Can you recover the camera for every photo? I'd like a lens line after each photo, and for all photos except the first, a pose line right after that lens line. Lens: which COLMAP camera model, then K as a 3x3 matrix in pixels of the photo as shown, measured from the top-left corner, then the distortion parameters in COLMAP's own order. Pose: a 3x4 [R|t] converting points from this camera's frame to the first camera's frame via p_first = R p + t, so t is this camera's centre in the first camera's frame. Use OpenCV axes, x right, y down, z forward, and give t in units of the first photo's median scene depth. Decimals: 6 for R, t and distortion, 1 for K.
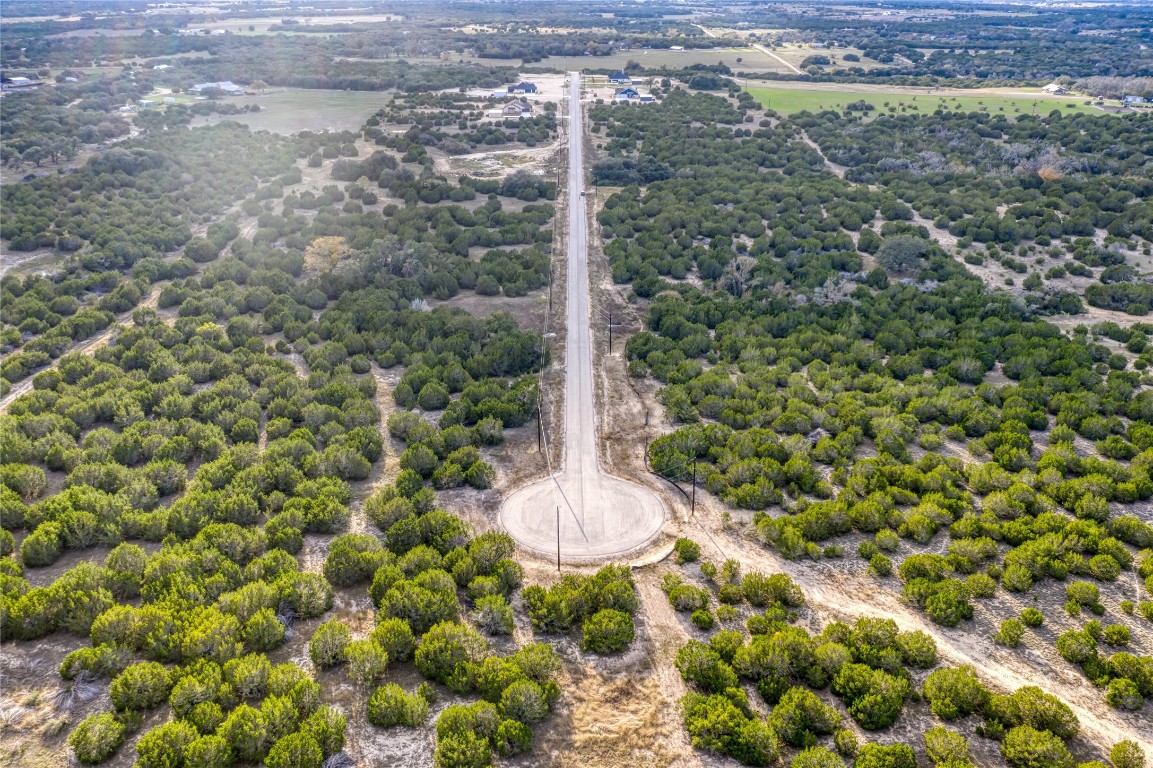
lens RADIAL K [[912.2, 0, 576.5], [0, 912.2, 384.0], [0, 0, 1]] dist [-0.022411, 0.004127]
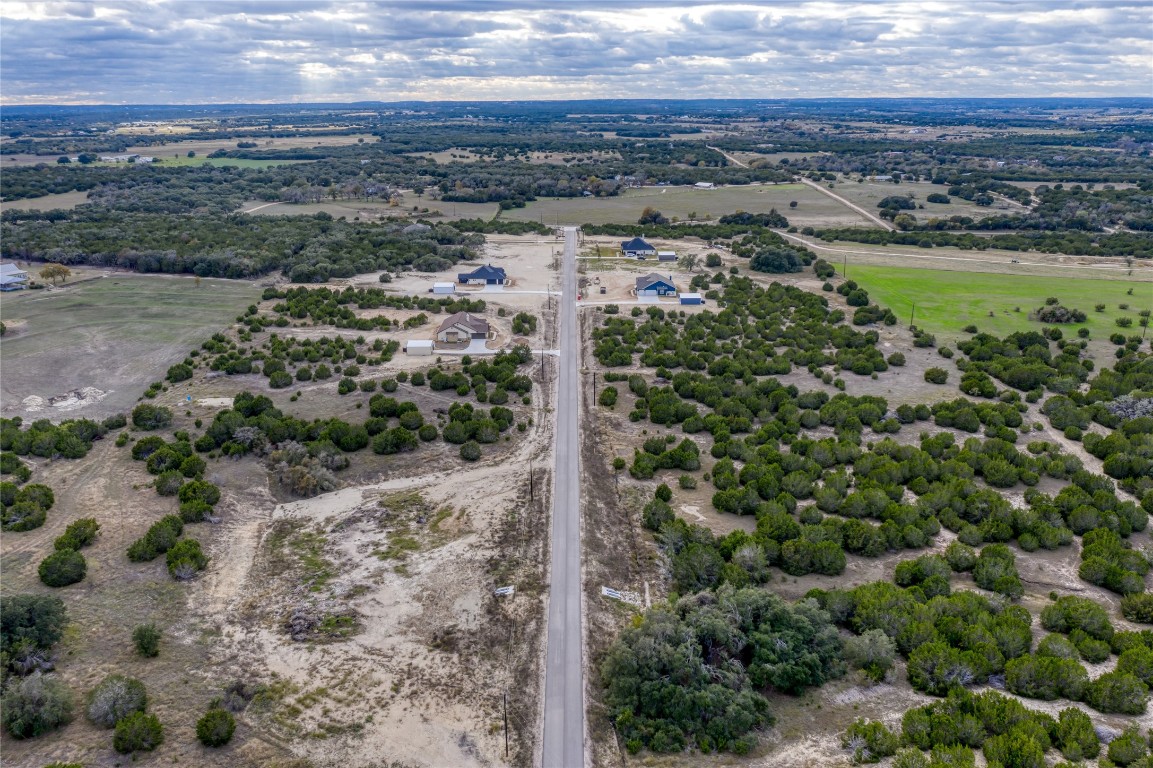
lens RADIAL K [[912.2, 0, 576.5], [0, 912.2, 384.0], [0, 0, 1]] dist [-0.022411, 0.004127]
pose [[0.999995, -0.003295, 0.000194, 0.002993], [0.003296, 0.993793, -0.111196, -0.191756], [0.000174, 0.111196, 0.993798, 0.416859]]
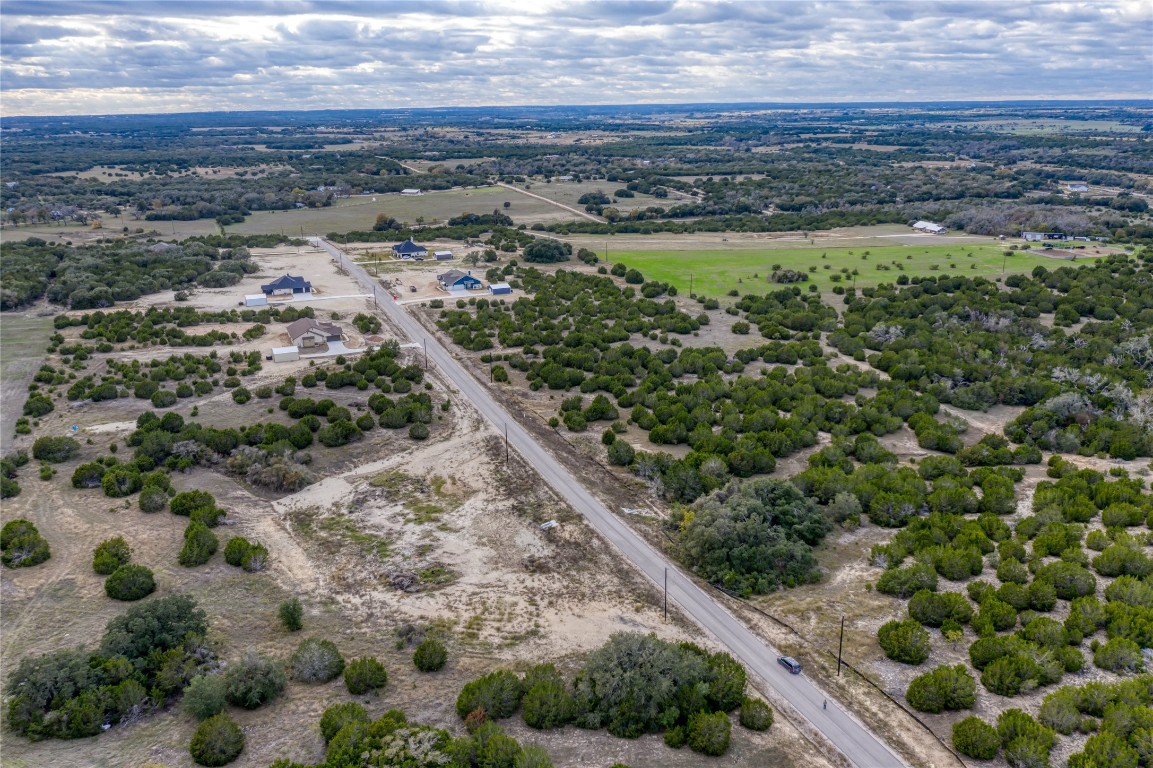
lens RADIAL K [[912.2, 0, 576.5], [0, 912.2, 384.0], [0, 0, 1]] dist [-0.022411, 0.004127]
pose [[0.920789, -0.123746, 0.369913, -0.117776], [0.167455, 0.981913, -0.088351, -0.179750], [-0.352289, 0.143296, 0.924856, 0.389336]]
